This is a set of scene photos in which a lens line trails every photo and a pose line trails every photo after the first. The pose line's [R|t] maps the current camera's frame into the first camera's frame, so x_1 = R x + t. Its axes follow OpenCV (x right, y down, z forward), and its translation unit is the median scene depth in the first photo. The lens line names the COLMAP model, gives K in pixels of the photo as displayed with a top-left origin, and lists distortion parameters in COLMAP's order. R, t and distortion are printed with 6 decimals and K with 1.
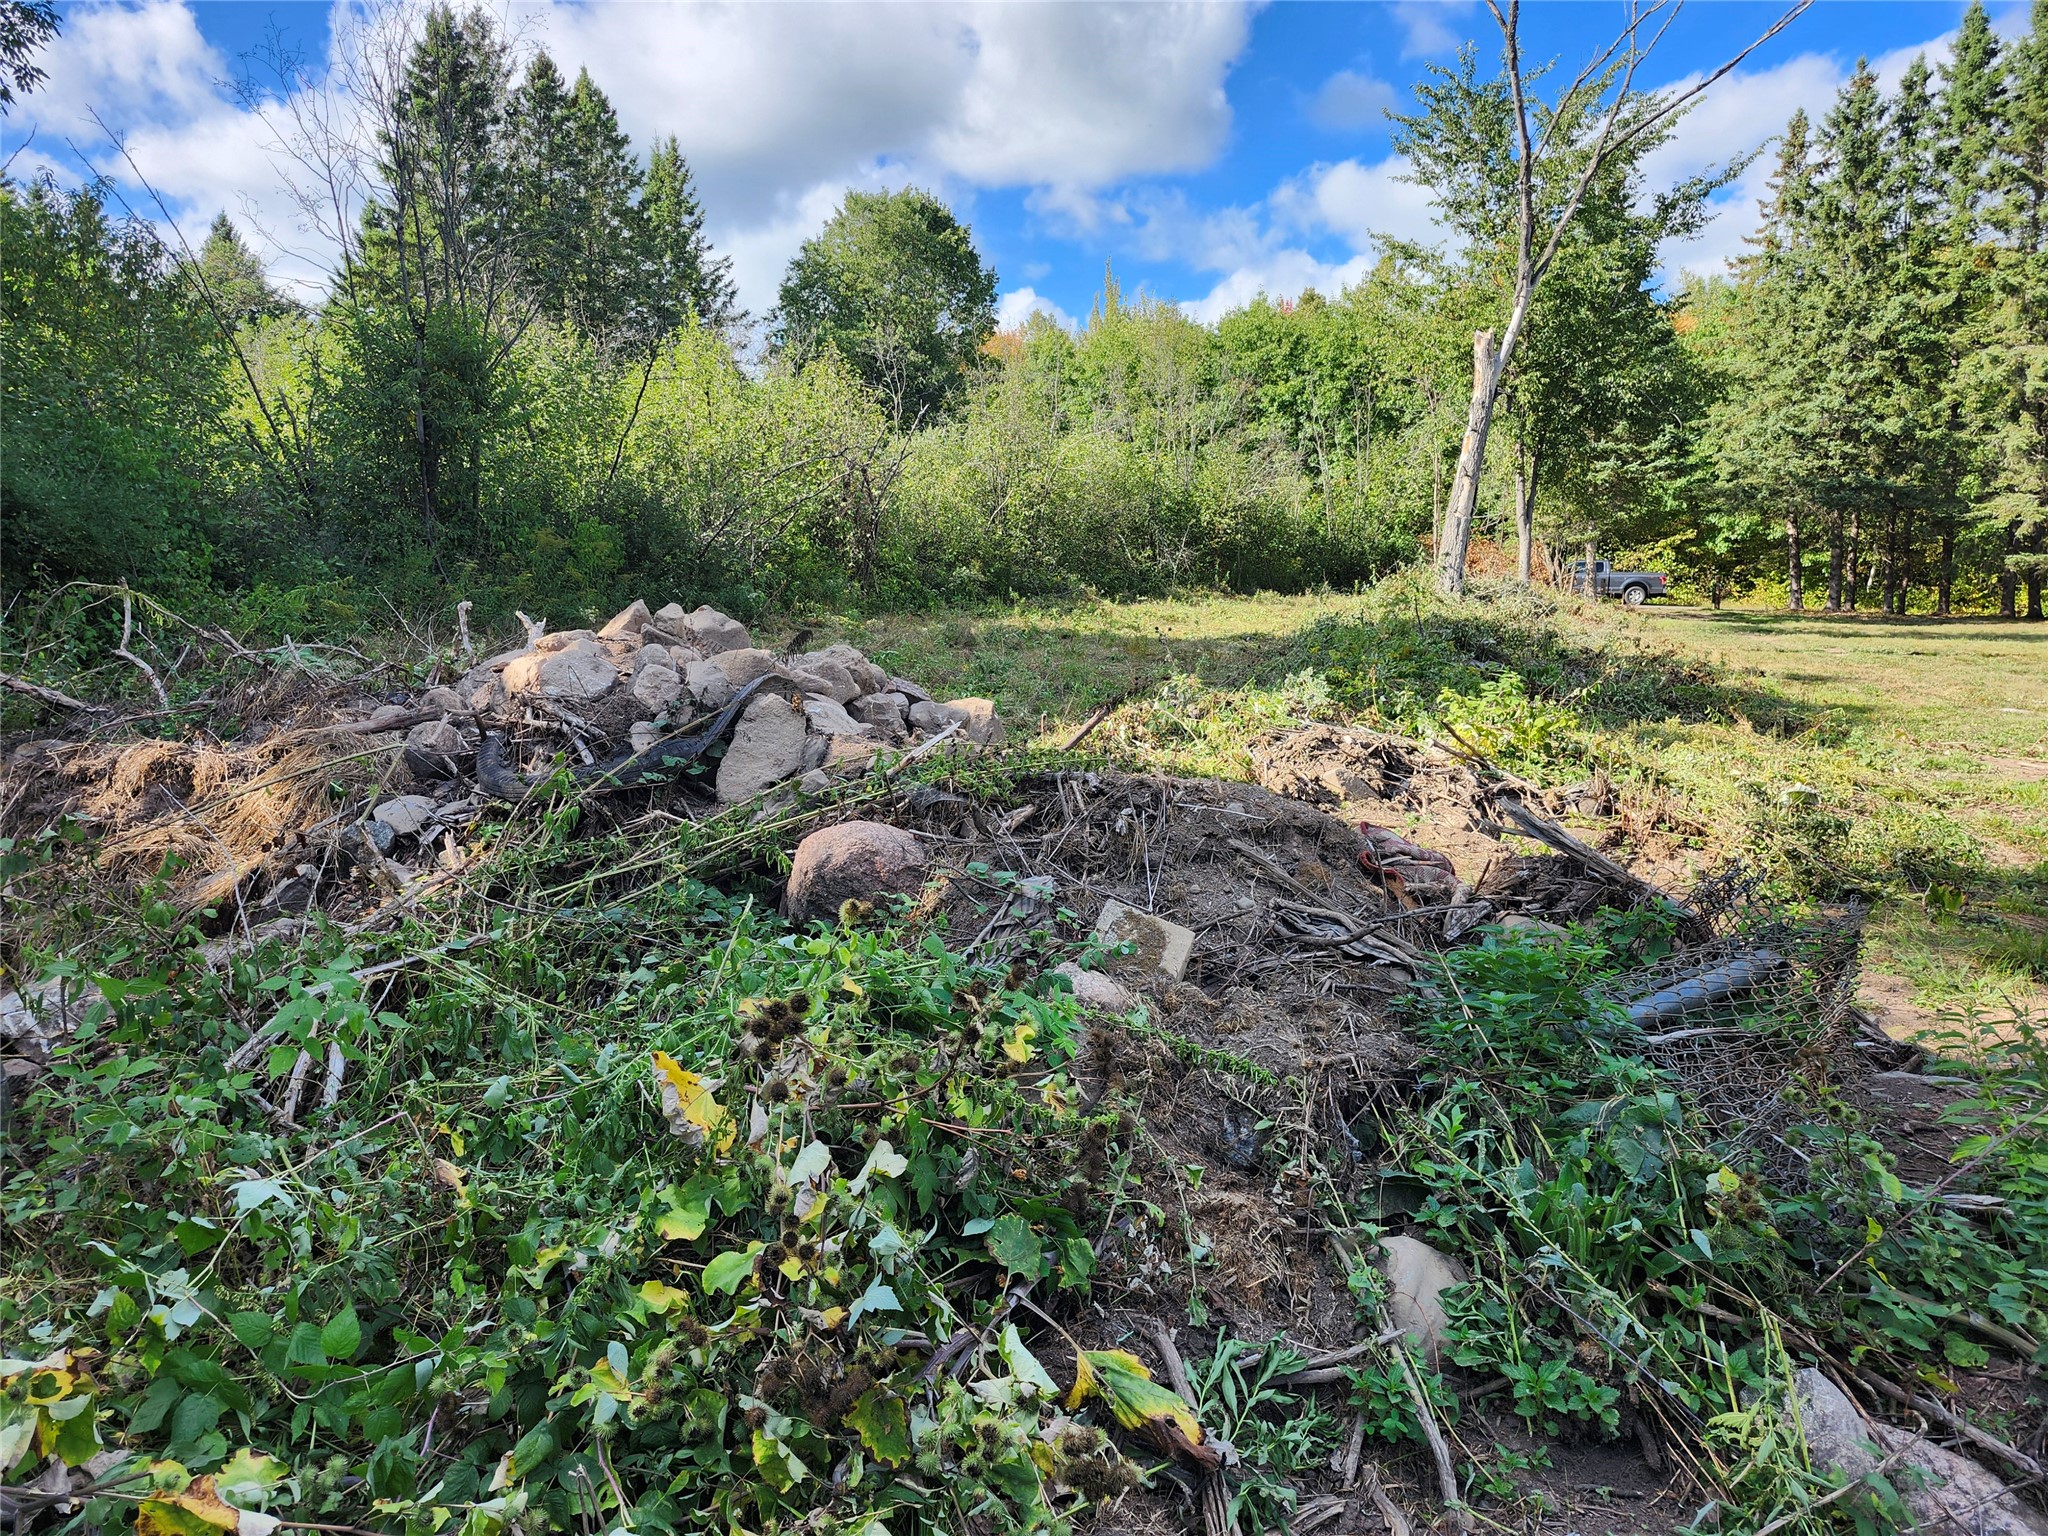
lens RADIAL K [[1391.1, 0, 955.5], [0, 1391.1, 787.4], [0, 0, 1]] dist [-0.004249, -0.020313]
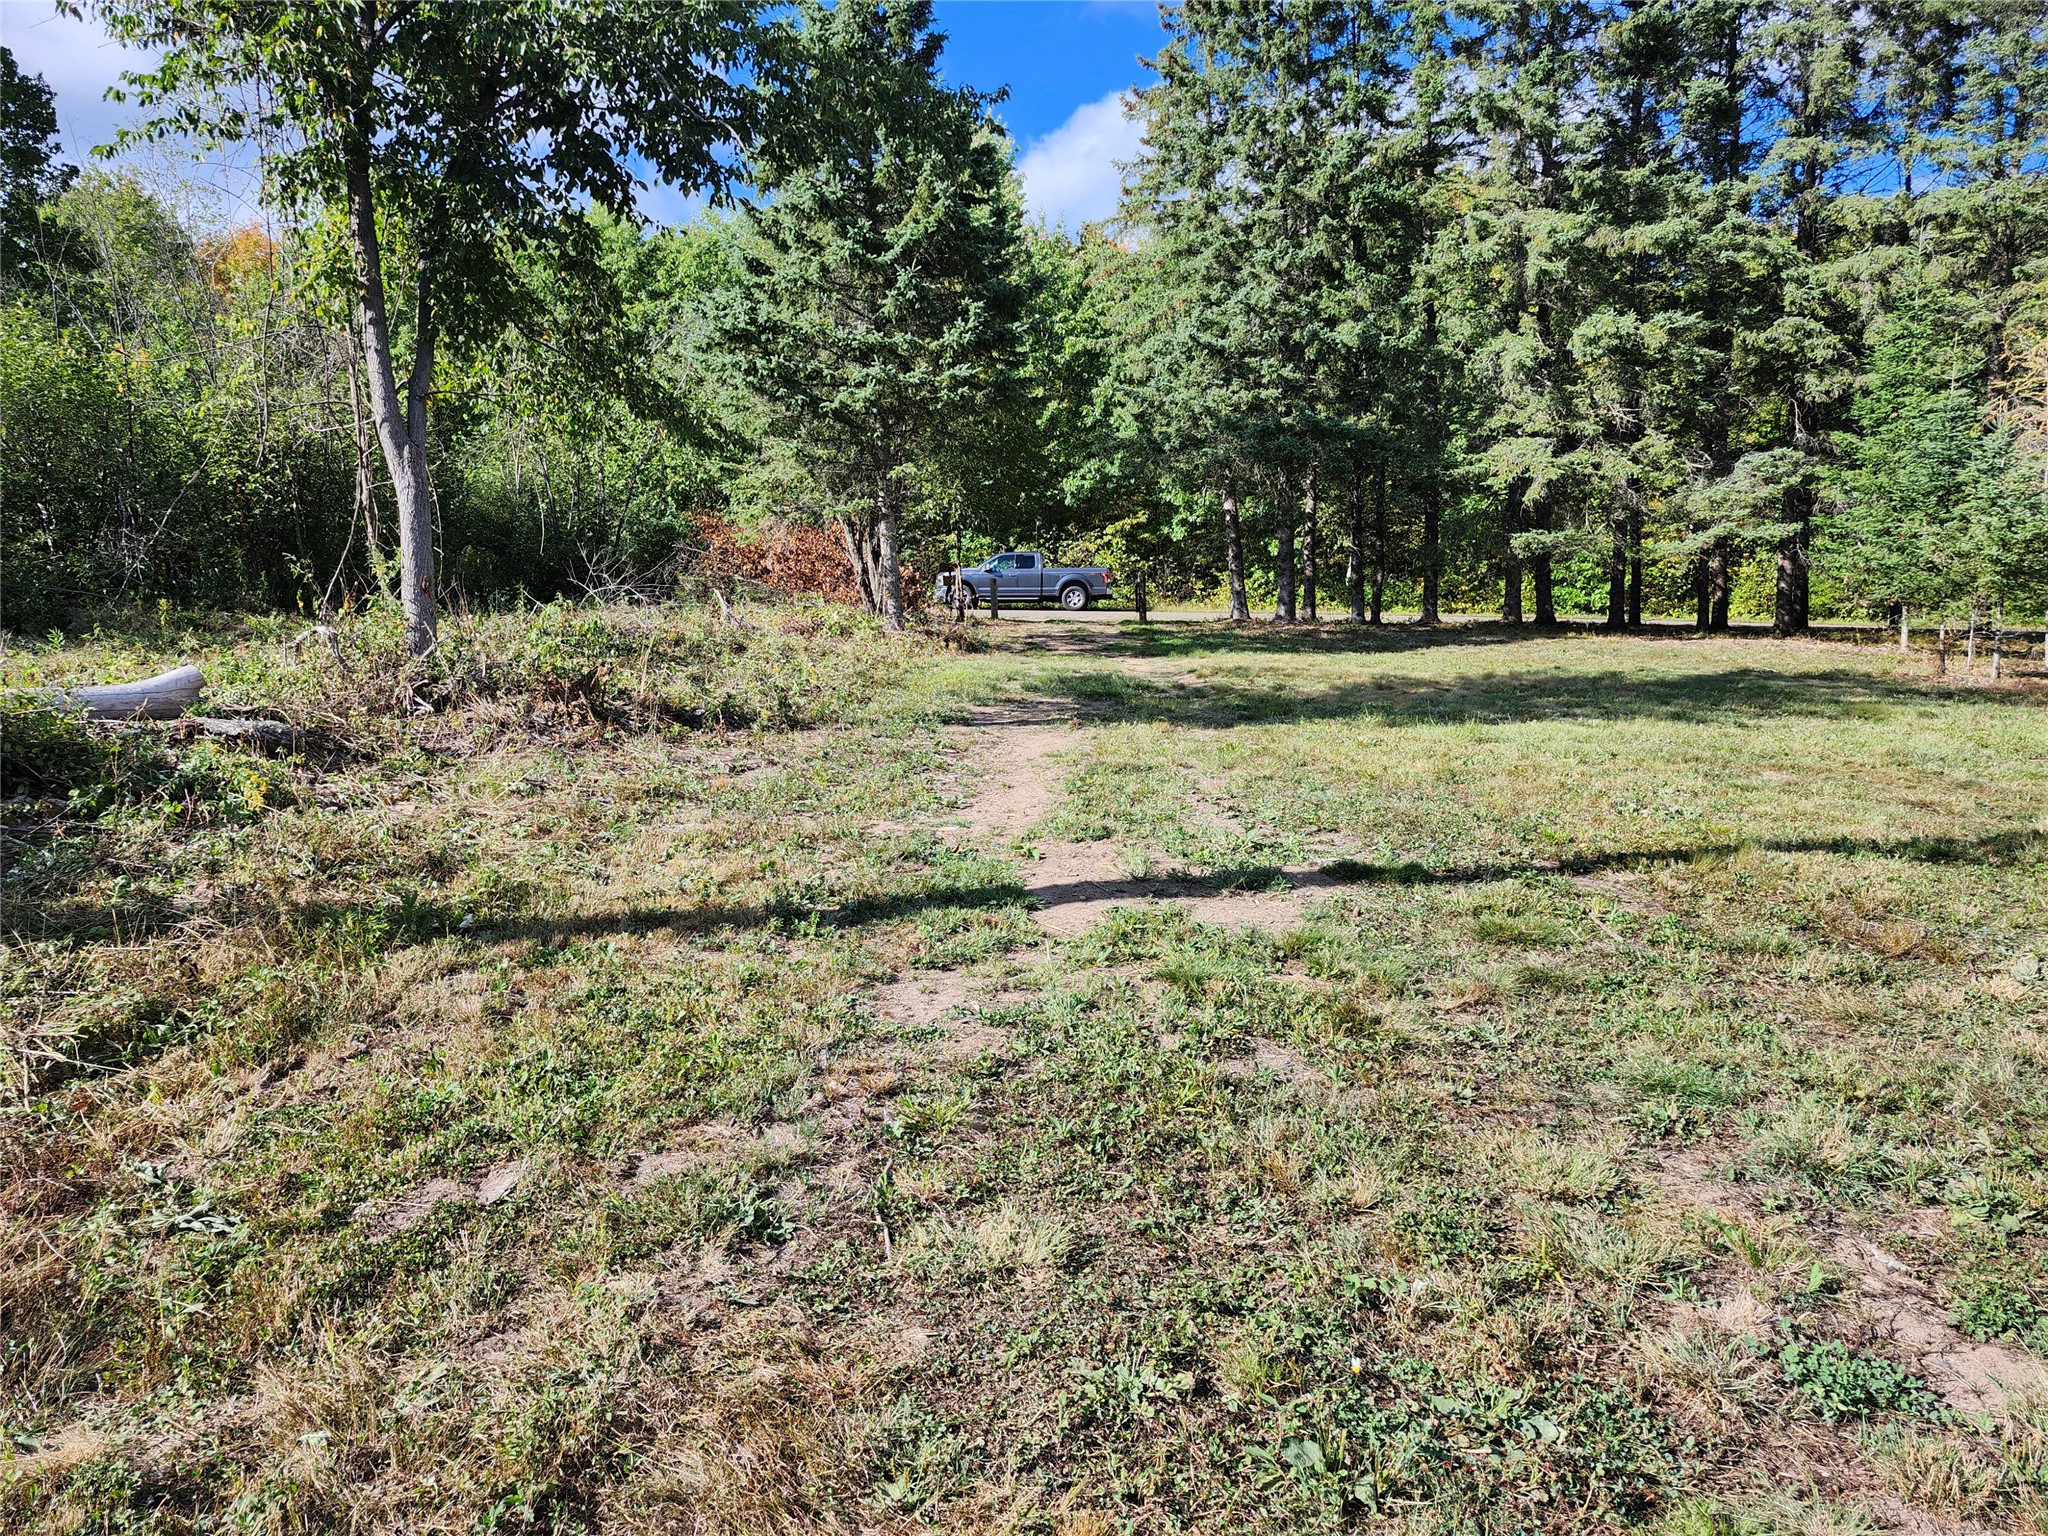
lens RADIAL K [[1375.6, 0, 997.3], [0, 1375.6, 773.0], [0, 0, 1]] dist [0.067673, -0.092508]
pose [[0.952040, -0.054071, 0.301157, 0.413786], [0.055766, 0.998439, 0.002974, -0.089581], [-0.300847, 0.013963, 0.953570, 0.565530]]
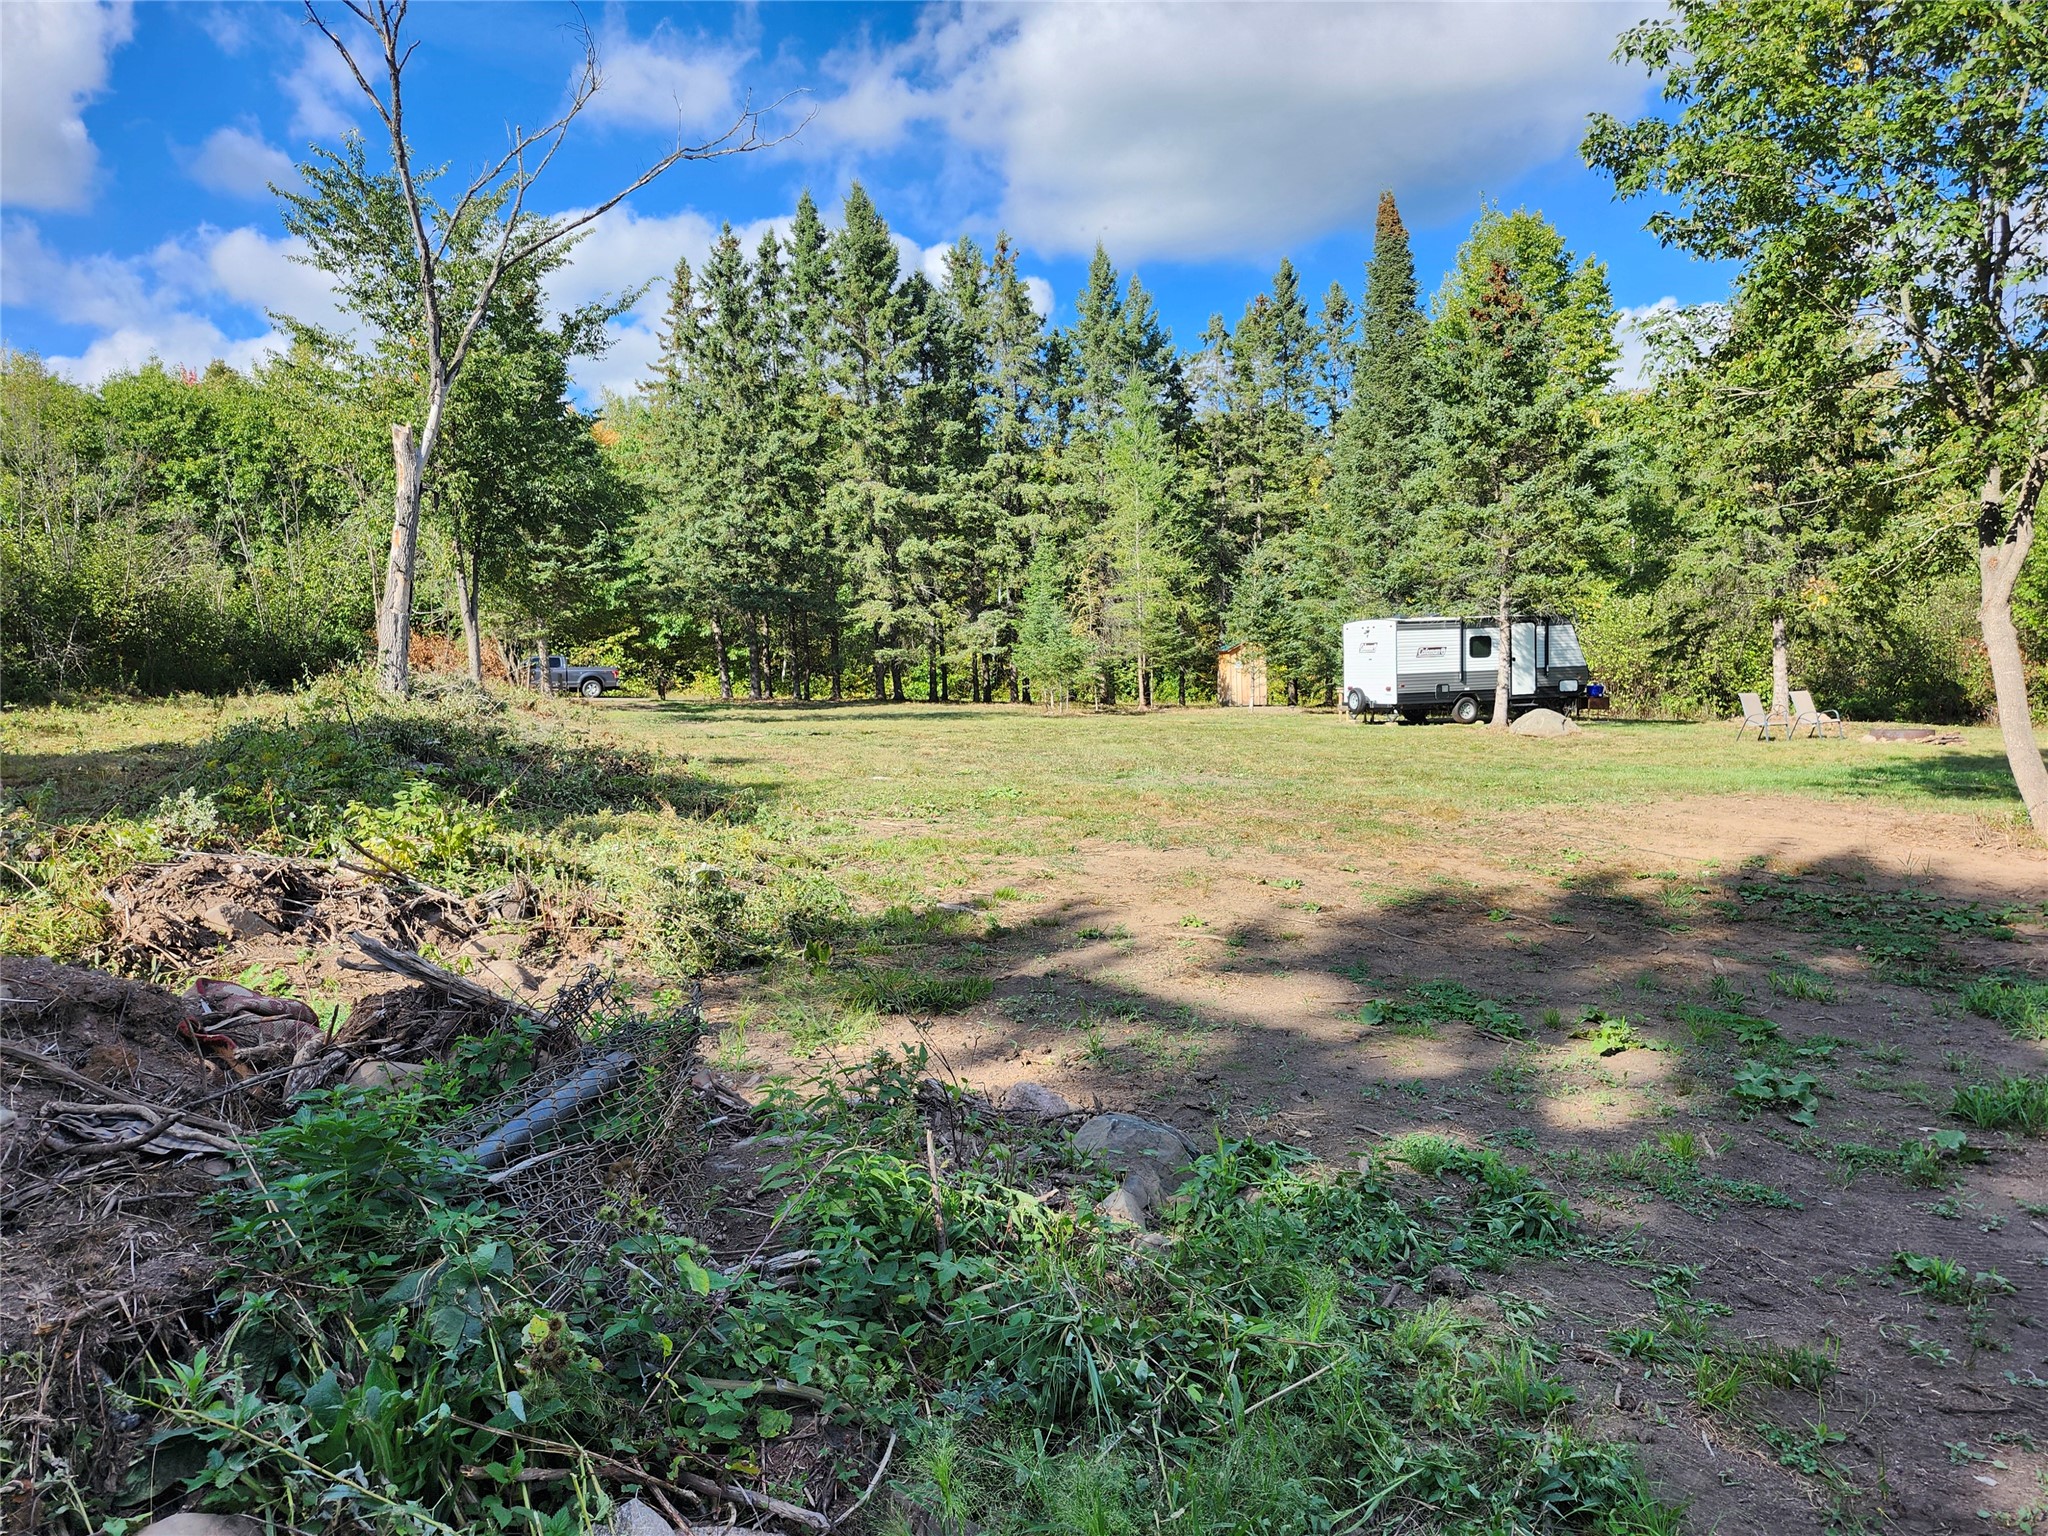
lens RADIAL K [[1384.0, 0, 1030.7], [0, 1384.0, 806.4], [0, 0, 1]] dist [0.053282, -0.098017]
pose [[0.732544, -0.077061, 0.676344, 0.017244], [0.112915, 0.993563, -0.009092, -0.002707], [-0.671290, 0.083030, 0.736530, 0.002847]]
